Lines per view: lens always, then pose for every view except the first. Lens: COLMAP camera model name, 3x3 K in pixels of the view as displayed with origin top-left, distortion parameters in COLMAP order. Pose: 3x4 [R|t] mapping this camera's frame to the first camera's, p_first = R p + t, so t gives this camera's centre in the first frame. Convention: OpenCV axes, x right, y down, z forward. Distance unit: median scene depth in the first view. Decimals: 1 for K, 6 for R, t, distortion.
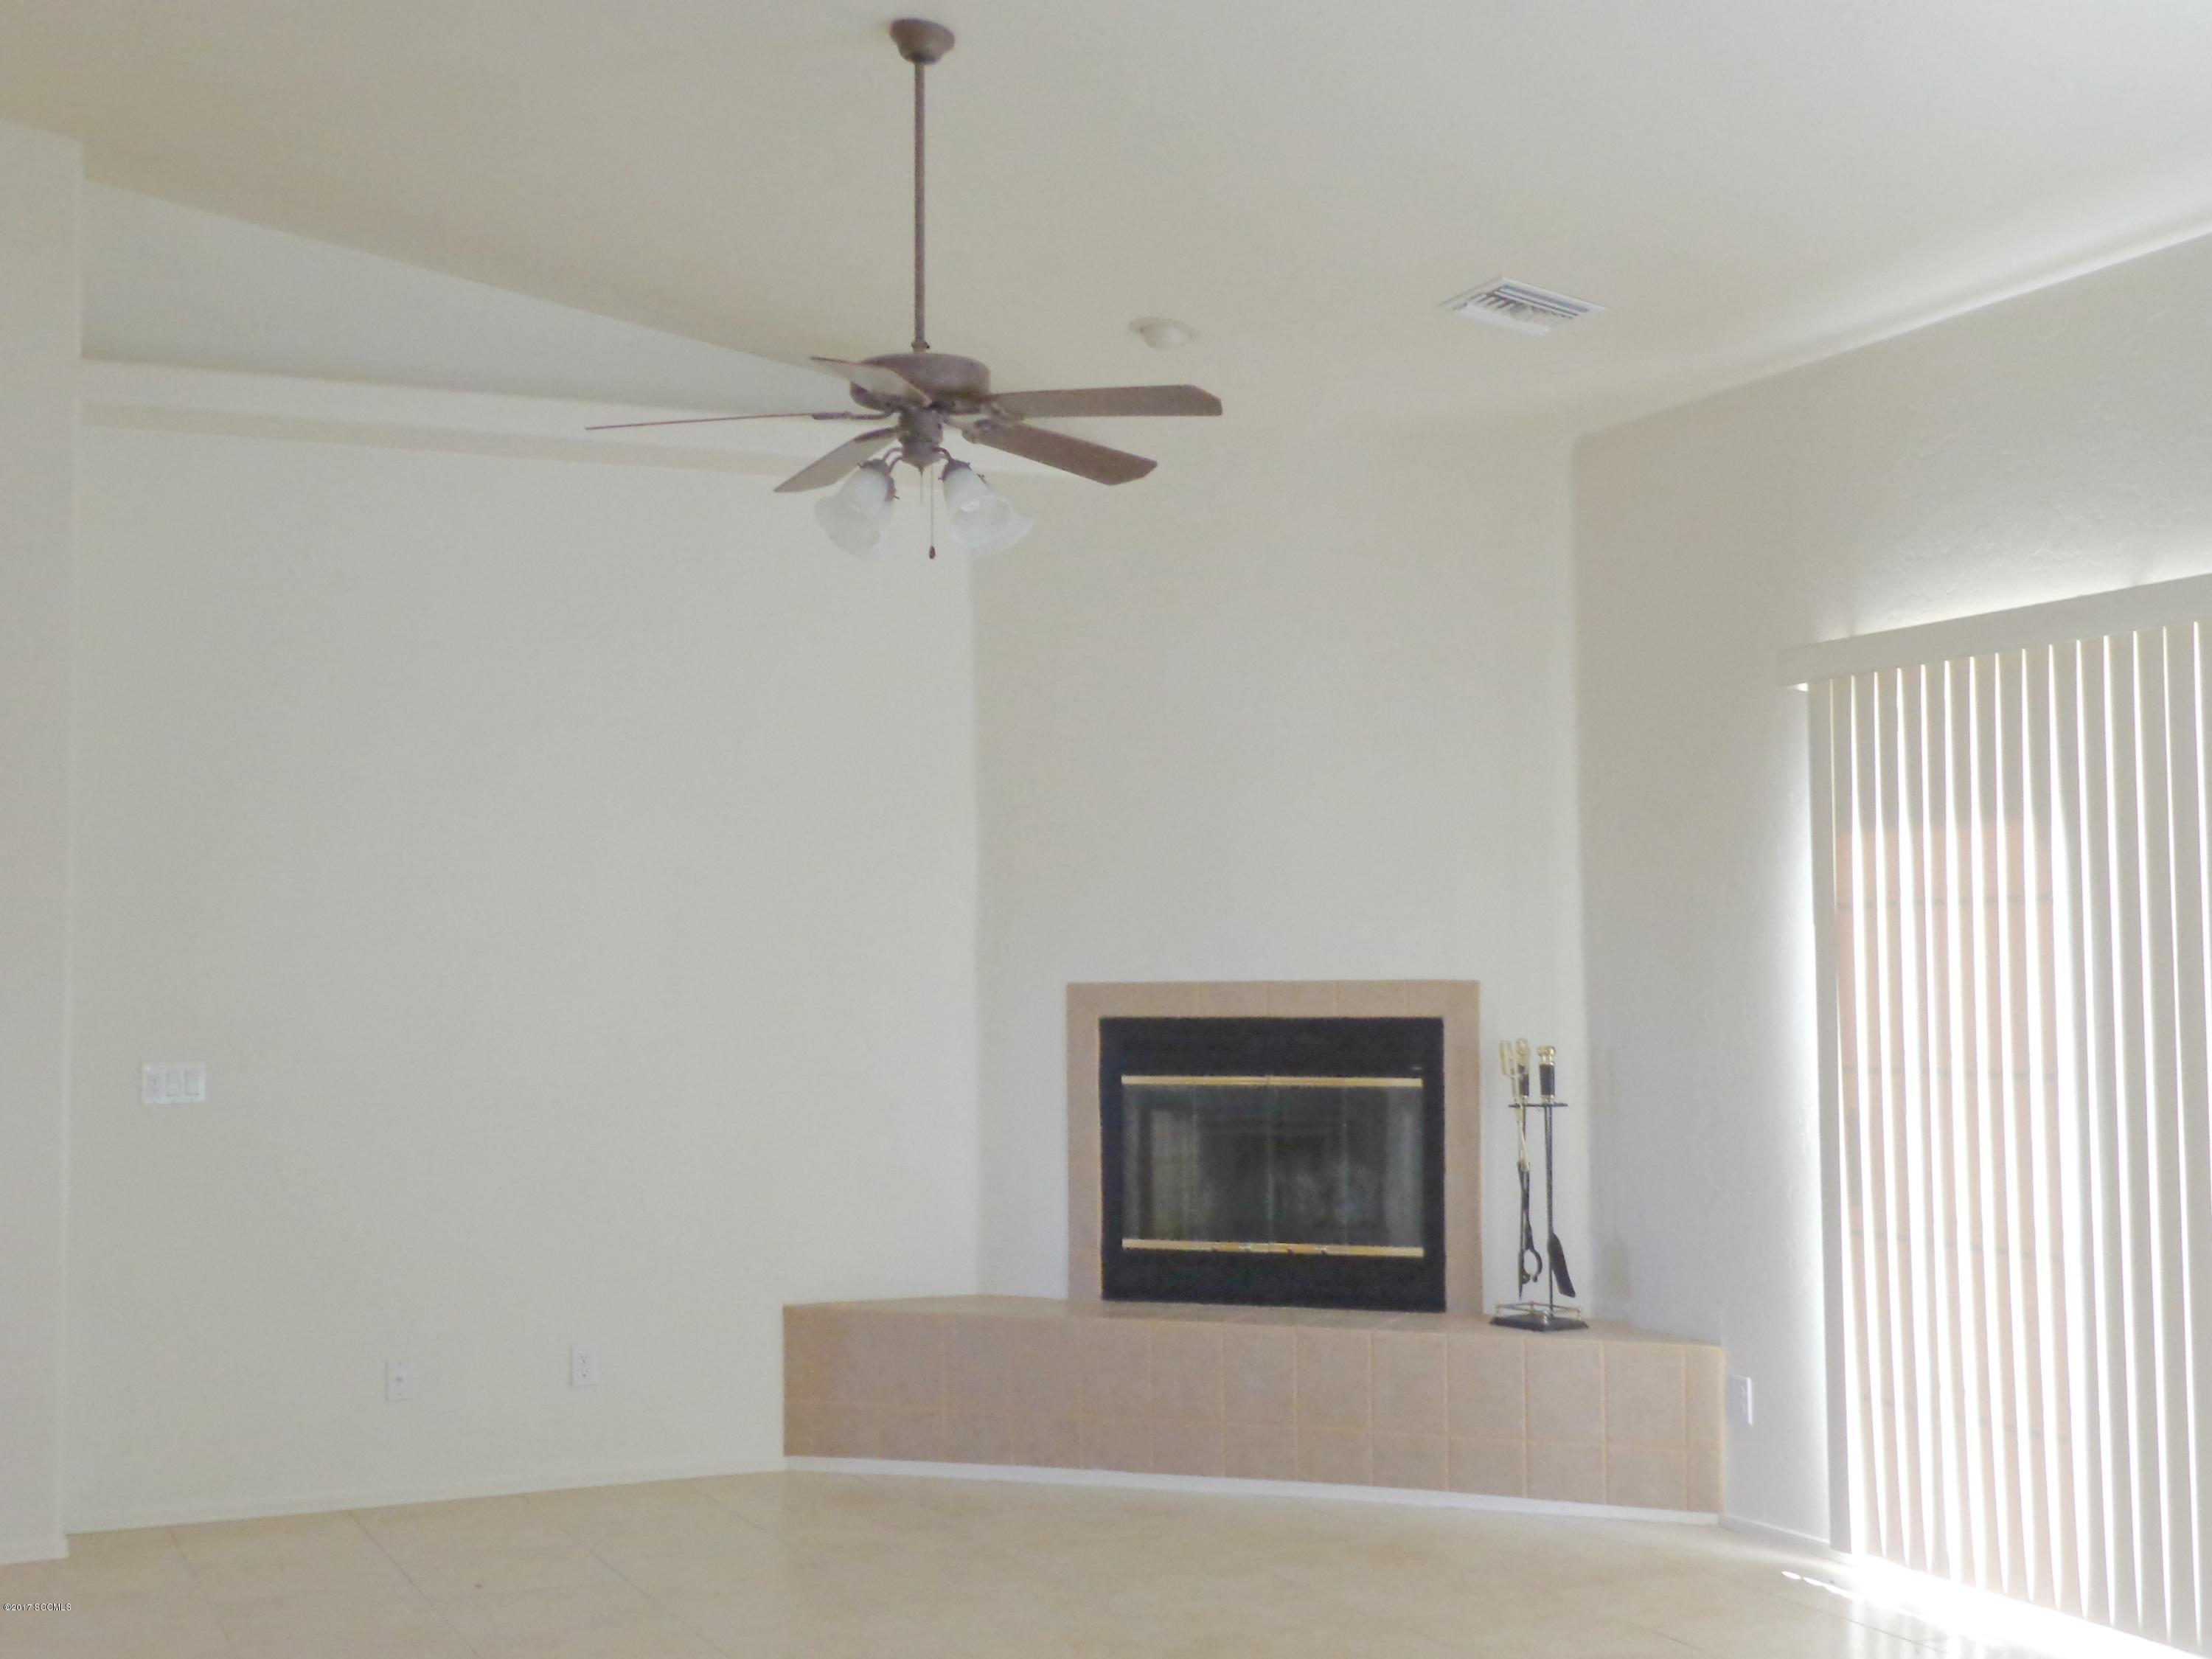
lens RADIAL K [[2679.0, 0, 1103.4], [0, 2679.0, 827.8], [0, 0, 1]] dist [0.004972, 0.000000]
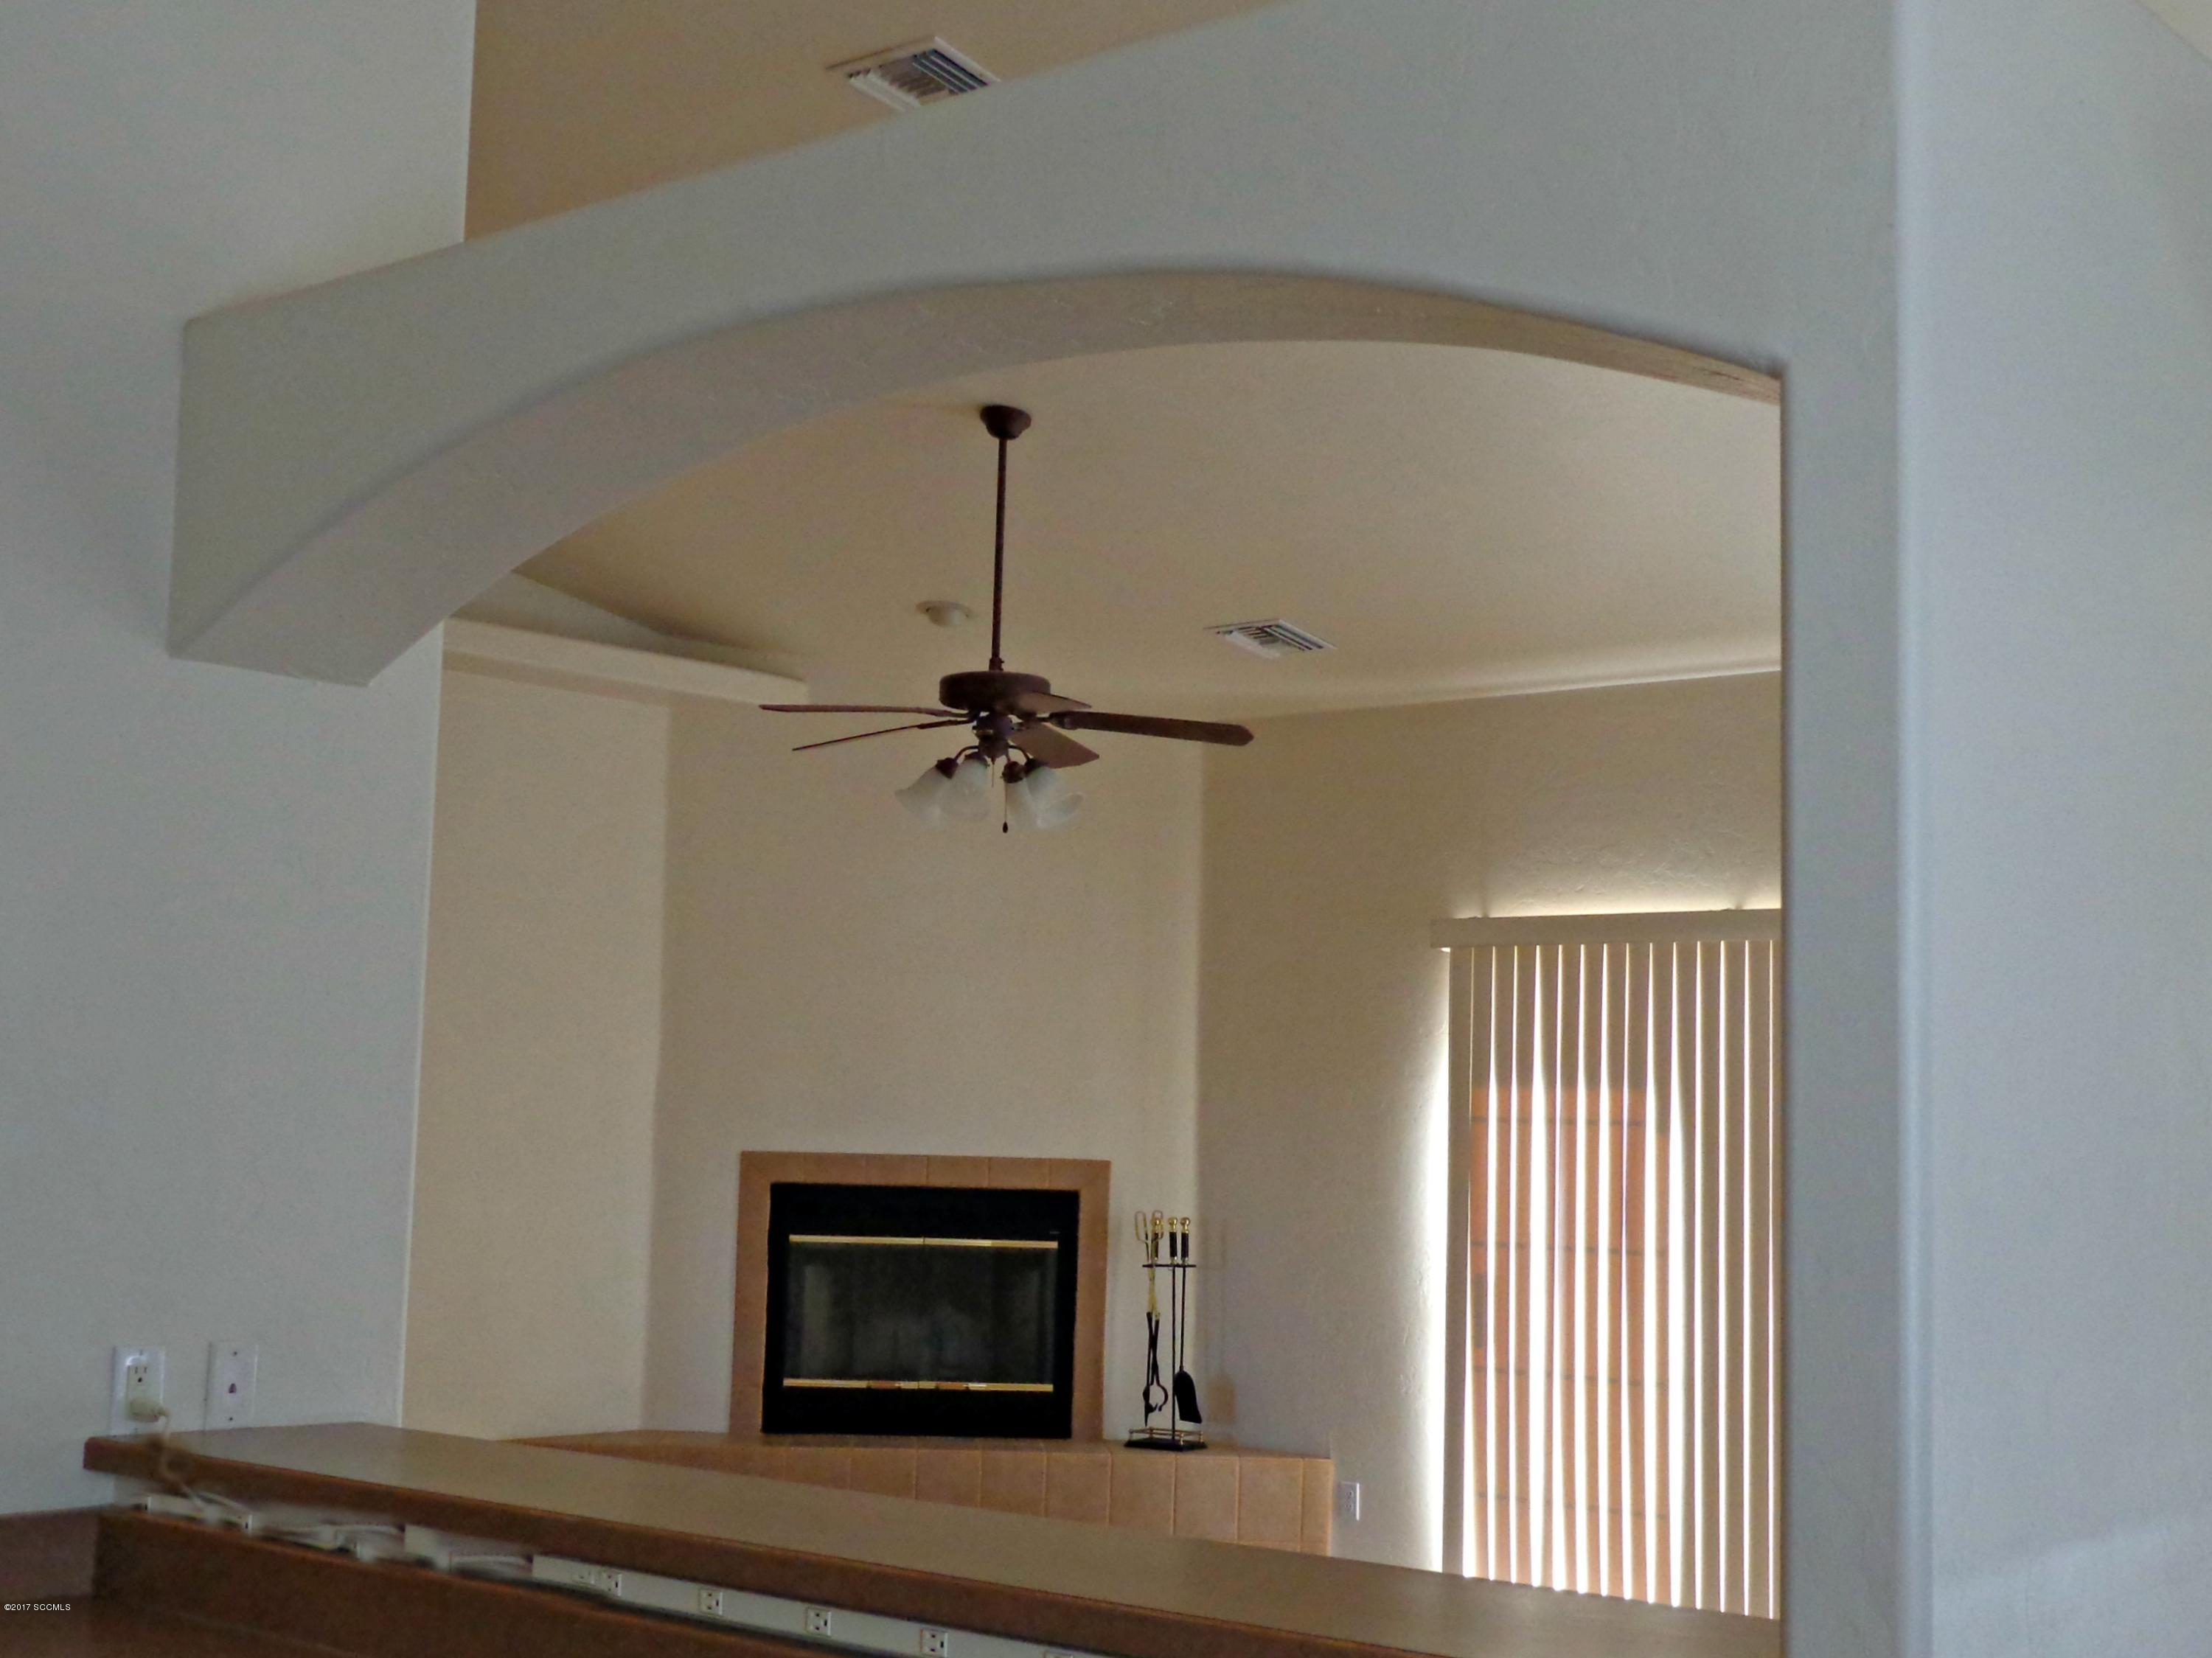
lens RADIAL K [[2678.7, 0, 1194.3], [0, 2678.7, 861.8], [0, 0, 1]] dist [0.004972, 0.000000]
pose [[0.912162, 0.072075, 0.403441, -0.334992], [-0.056413, 0.997125, -0.050592, -0.019216], [-0.405928, 0.023389, 0.913606, -0.127906]]
